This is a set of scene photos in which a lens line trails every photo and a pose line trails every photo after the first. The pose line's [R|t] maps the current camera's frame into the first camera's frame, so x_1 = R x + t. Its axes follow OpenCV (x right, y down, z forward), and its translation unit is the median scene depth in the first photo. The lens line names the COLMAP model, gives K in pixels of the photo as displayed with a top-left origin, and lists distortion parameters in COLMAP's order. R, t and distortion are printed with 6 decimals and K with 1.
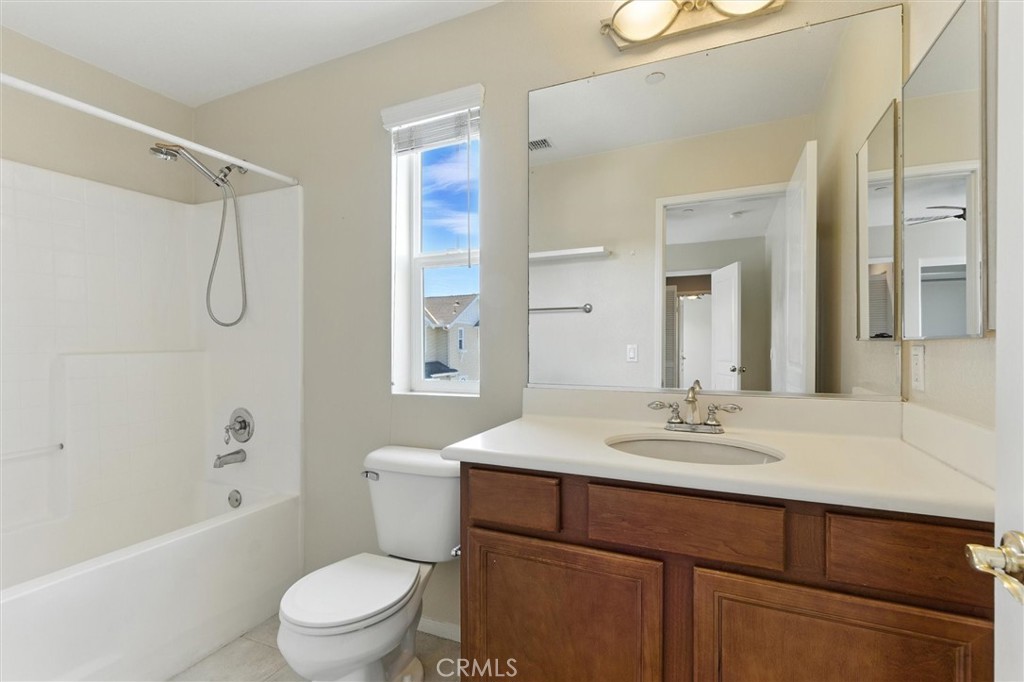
lens RADIAL K [[467.3, 0, 514.3], [0, 467.3, 342.2], [0, 0, 1]] dist [-0.000510, -0.000121]
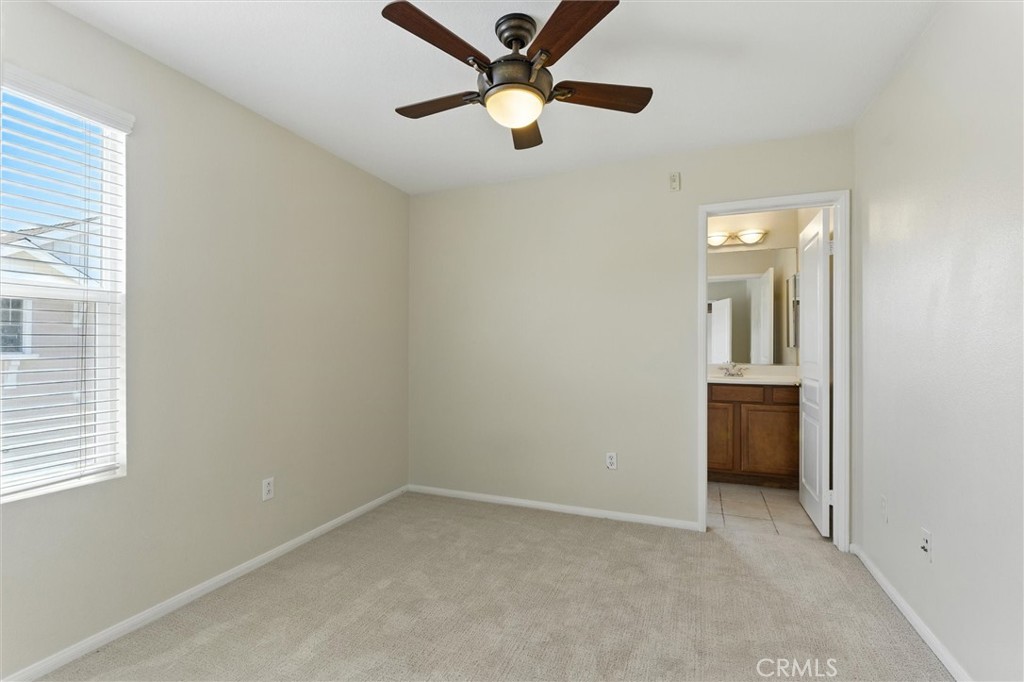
lens RADIAL K [[467.3, 0, 509.1], [0, 467.3, 342.0], [0, 0, 1]] dist [-0.000510, -0.000121]
pose [[0.999096, 0.002542, 0.042435, -1.753030], [-0.002204, 0.999966, -0.007999, -0.014612], [-0.042454, 0.007898, 0.999067, -2.889745]]
